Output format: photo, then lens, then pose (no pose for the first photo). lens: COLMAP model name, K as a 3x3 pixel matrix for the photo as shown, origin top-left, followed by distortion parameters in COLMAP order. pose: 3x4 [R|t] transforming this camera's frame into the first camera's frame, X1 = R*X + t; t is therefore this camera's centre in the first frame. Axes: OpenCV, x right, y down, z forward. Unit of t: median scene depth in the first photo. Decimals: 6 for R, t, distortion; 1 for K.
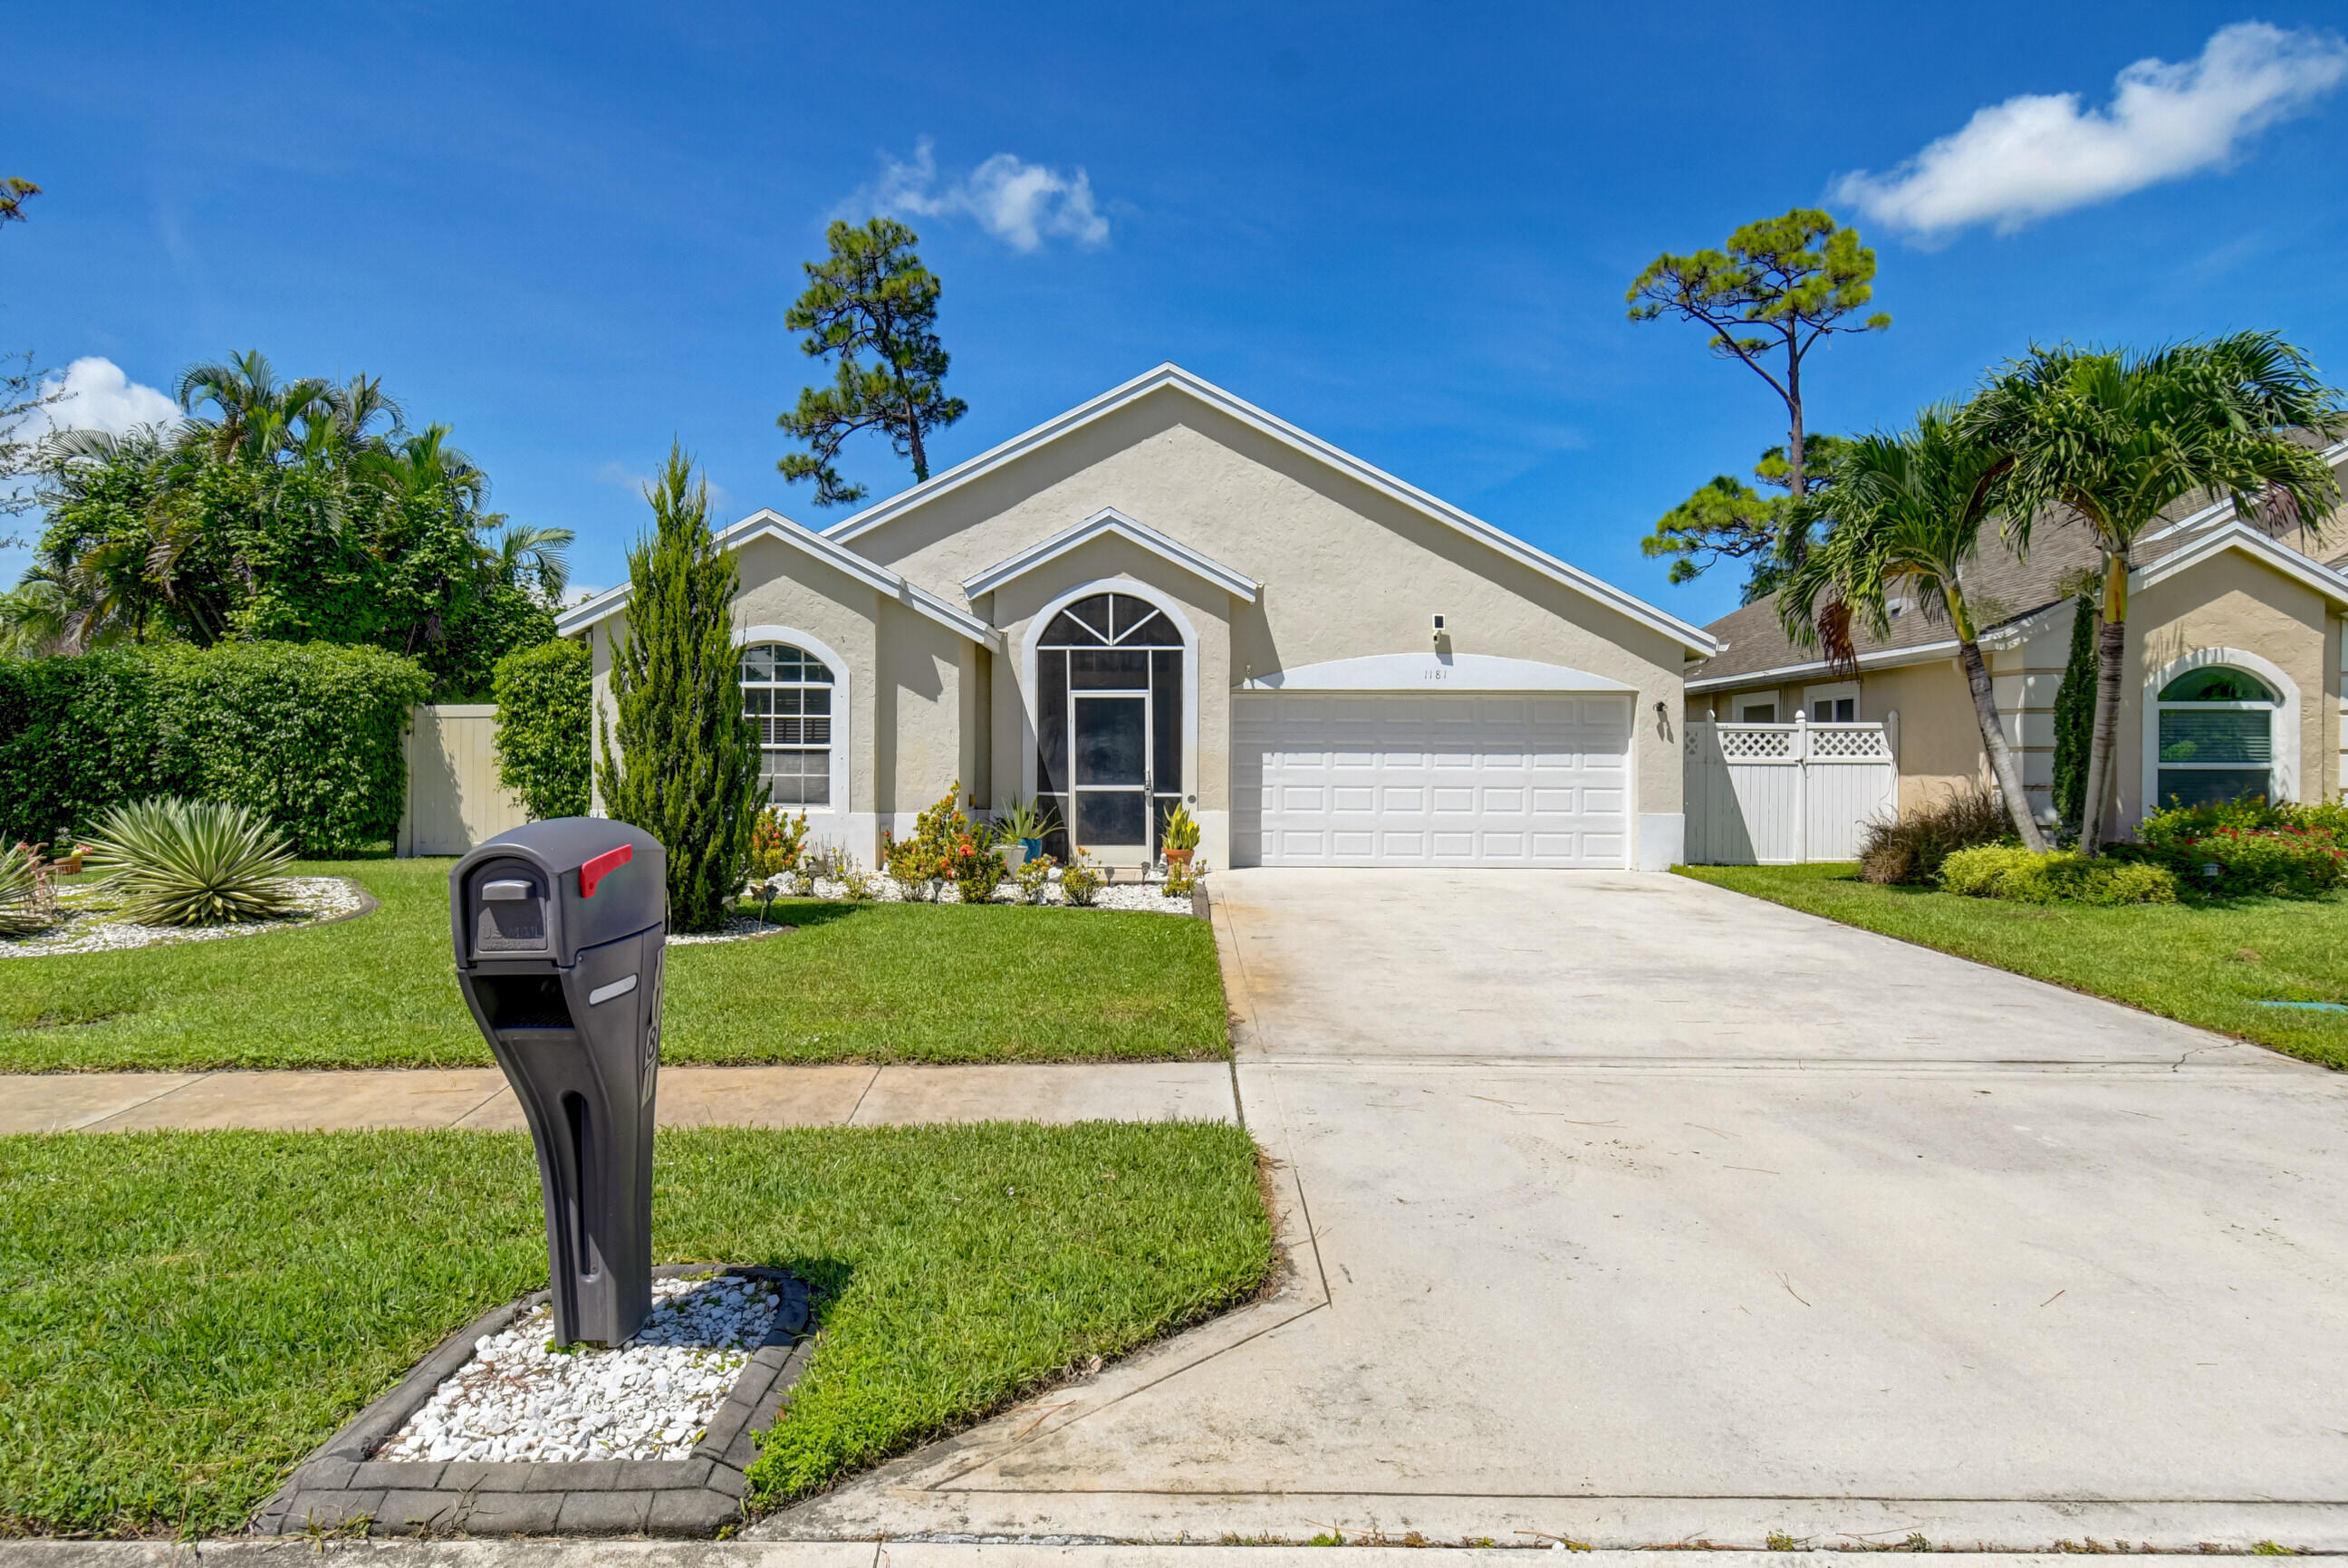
lens RADIAL K [[1304.1, 0, 1178.1], [0, 1304.1, 774.6], [0, 0, 1]] dist [0.011397, 0.001010]
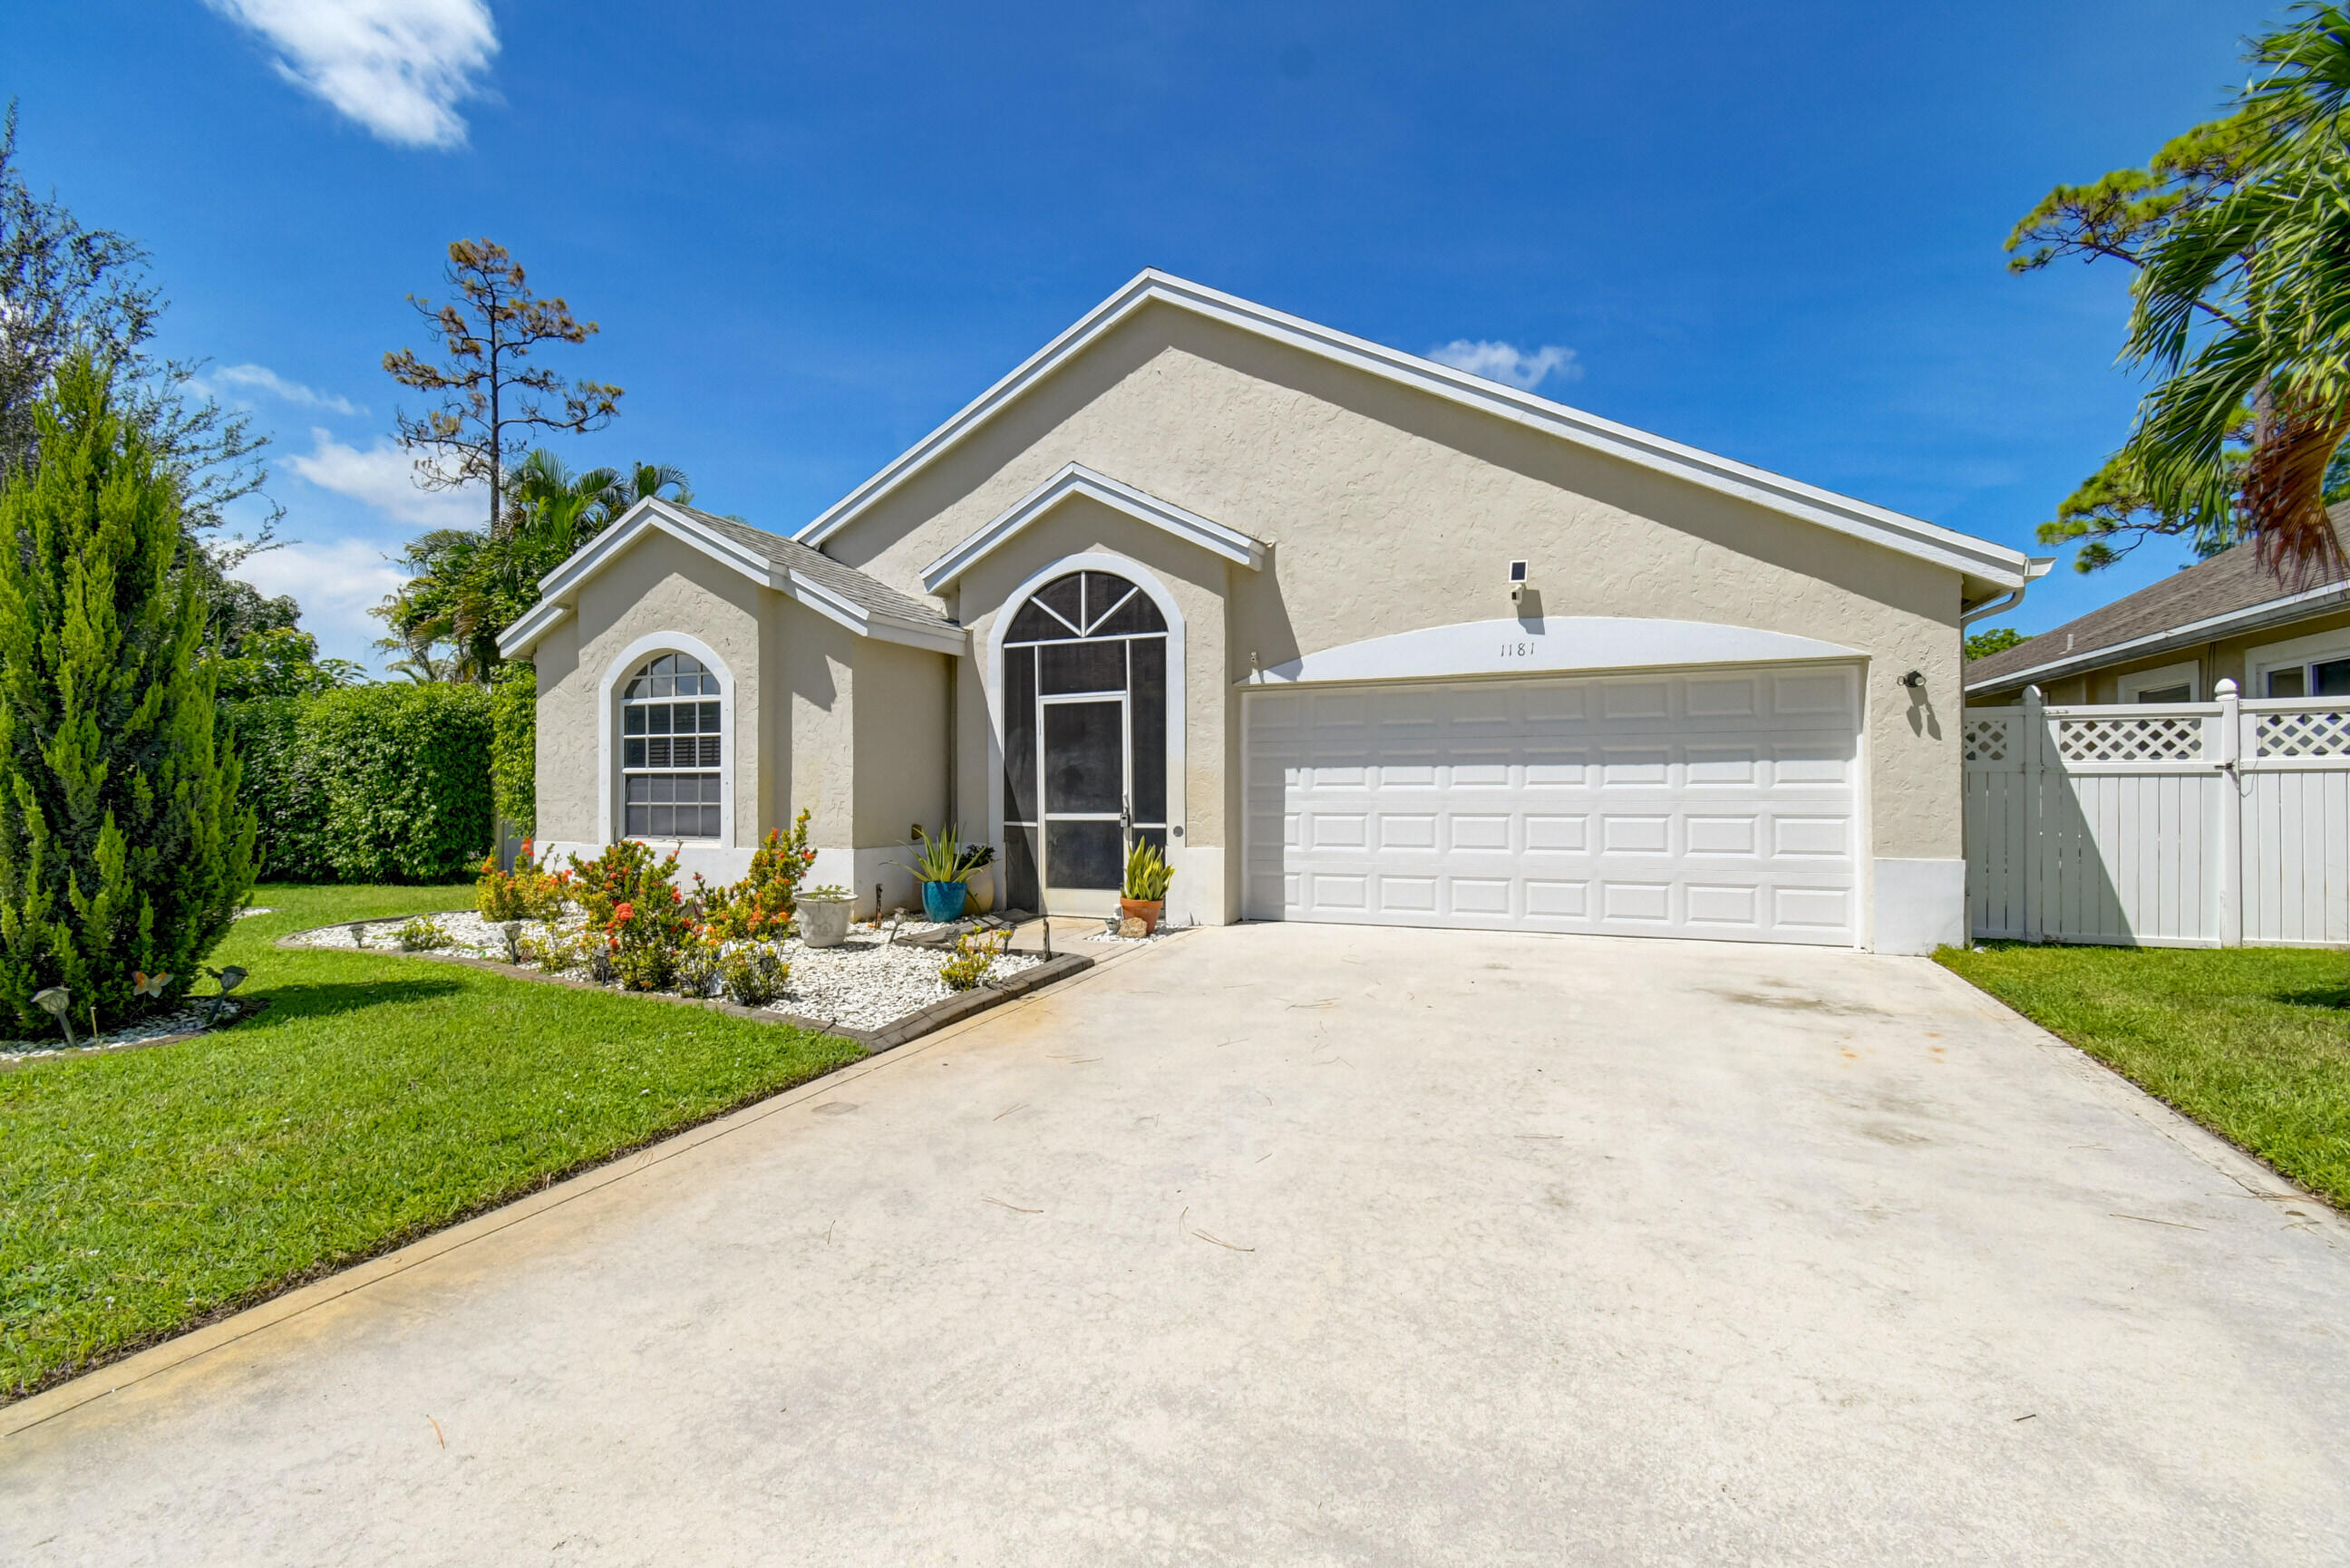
lens RADIAL K [[1039.9, 0, 1164.1], [0, 1039.9, 791.2], [0, 0, 1]] dist [0.011855, -0.004700]
pose [[0.929637, -0.009709, -0.368348, 0.225619], [0.007933, 0.999948, -0.006335, -0.000727], [0.368390, 0.002967, 0.929666, 0.428078]]
